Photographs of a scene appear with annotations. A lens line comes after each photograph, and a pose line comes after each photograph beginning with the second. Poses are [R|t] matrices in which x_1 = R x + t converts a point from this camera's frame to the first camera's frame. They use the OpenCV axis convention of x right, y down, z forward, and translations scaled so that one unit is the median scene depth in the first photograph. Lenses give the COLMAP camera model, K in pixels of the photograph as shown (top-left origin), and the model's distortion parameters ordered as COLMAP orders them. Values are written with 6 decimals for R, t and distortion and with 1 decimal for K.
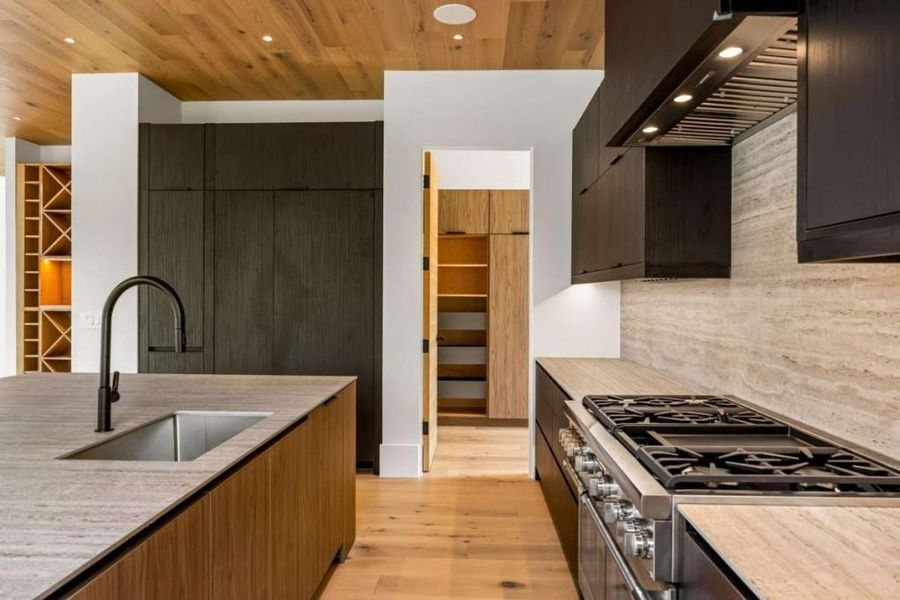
lens RADIAL K [[609.7, 0, 450.6], [0, 609.7, 299.1], [0, 0, 1]] dist [-0.012295, 0.000333]
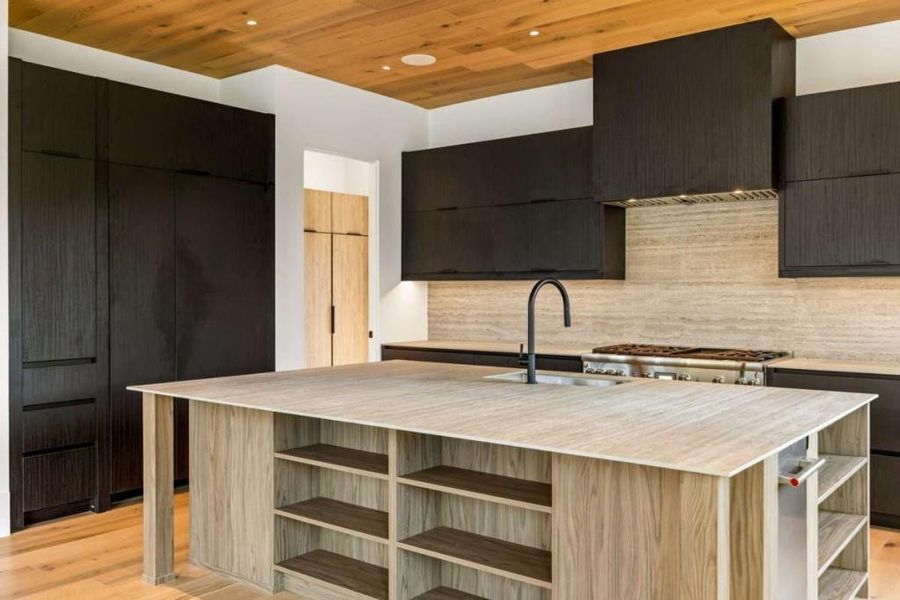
lens RADIAL K [[774.3, 0, 452.2], [0, 774.3, 299.0], [0, 0, 1]] dist [-0.004126, 0.004893]
pose [[0.589583, -0.013908, 0.807588, -1.128312], [0.009216, 0.999902, 0.010492, -0.004059], [-0.807655, 0.001257, 0.589654, 0.028633]]
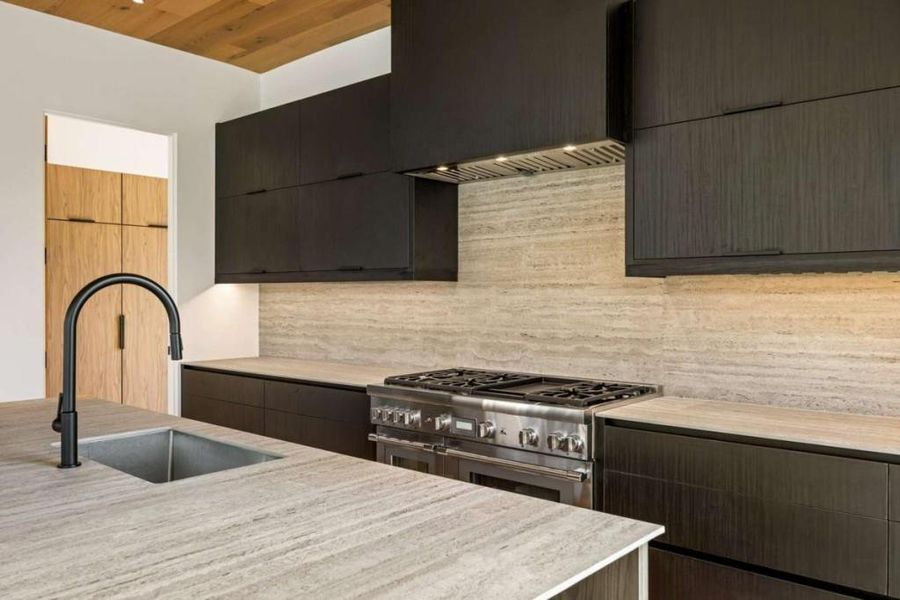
lens RADIAL K [[706.0, 0, 450.1], [0, 706.0, 297.4], [0, 0, 1]] dist [-0.006986, 0.007777]
pose [[0.629918, -0.007309, 0.776627, -0.503628], [0.009008, 0.999957, 0.002104, -0.001401], [-0.776609, 0.005671, 0.629957, 0.013502]]
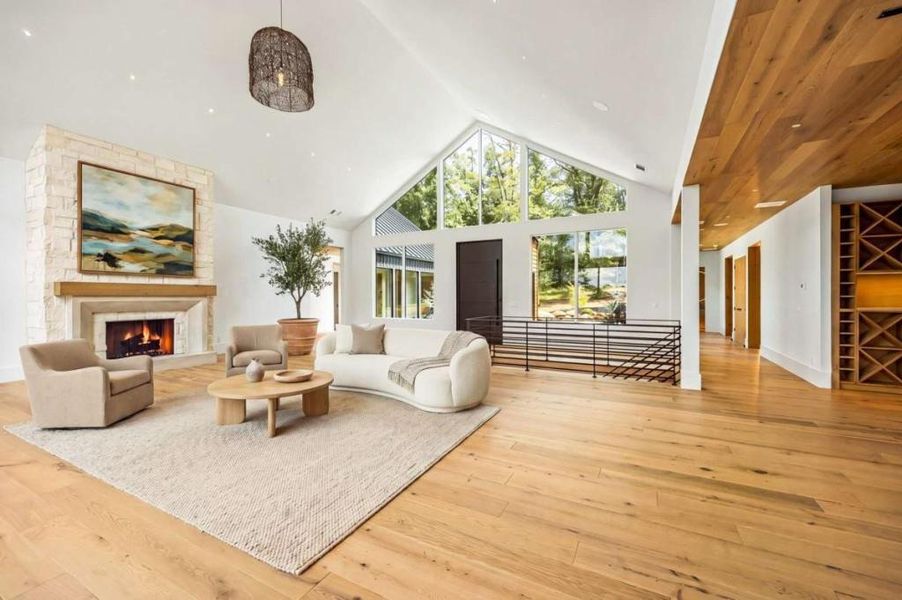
lens RADIAL K [[341.1, 0, 446.7], [0, 341.1, 297.0], [0, 0, 1]] dist [-0.002925, -0.000539]
pose [[0.906096, -0.009220, -0.422972, -2.077179], [0.007283, 0.999954, -0.006195, -0.026362], [0.423010, 0.002532, 0.906122, -0.114410]]
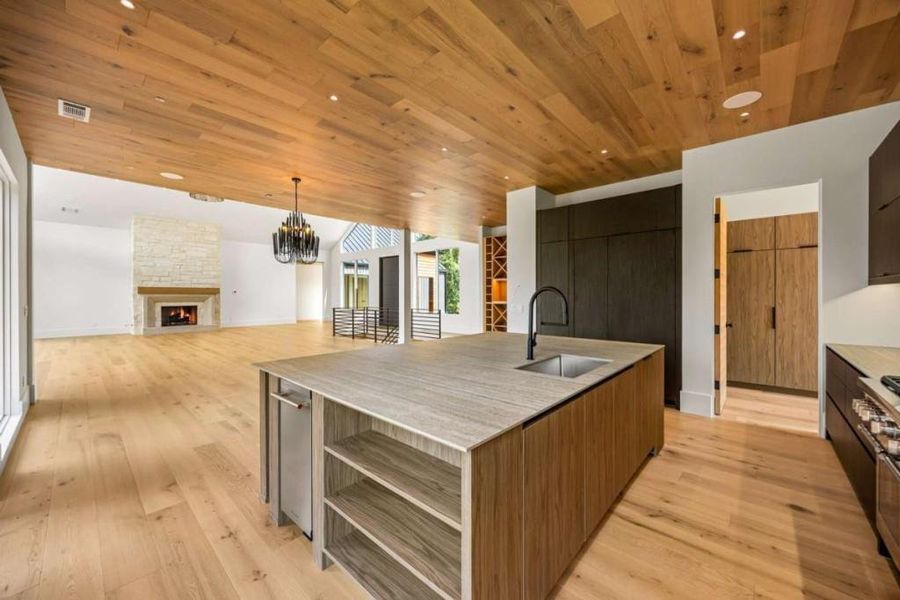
lens RADIAL K [[340.4, 0, 452.4], [0, 340.4, 297.2], [0, 0, 1]] dist [-0.002925, -0.000539]
pose [[0.767535, -0.004158, -0.640993, -0.005756], [0.001912, 0.999989, -0.004198, 0.001189], [0.641004, 0.001996, 0.767535, -0.050927]]
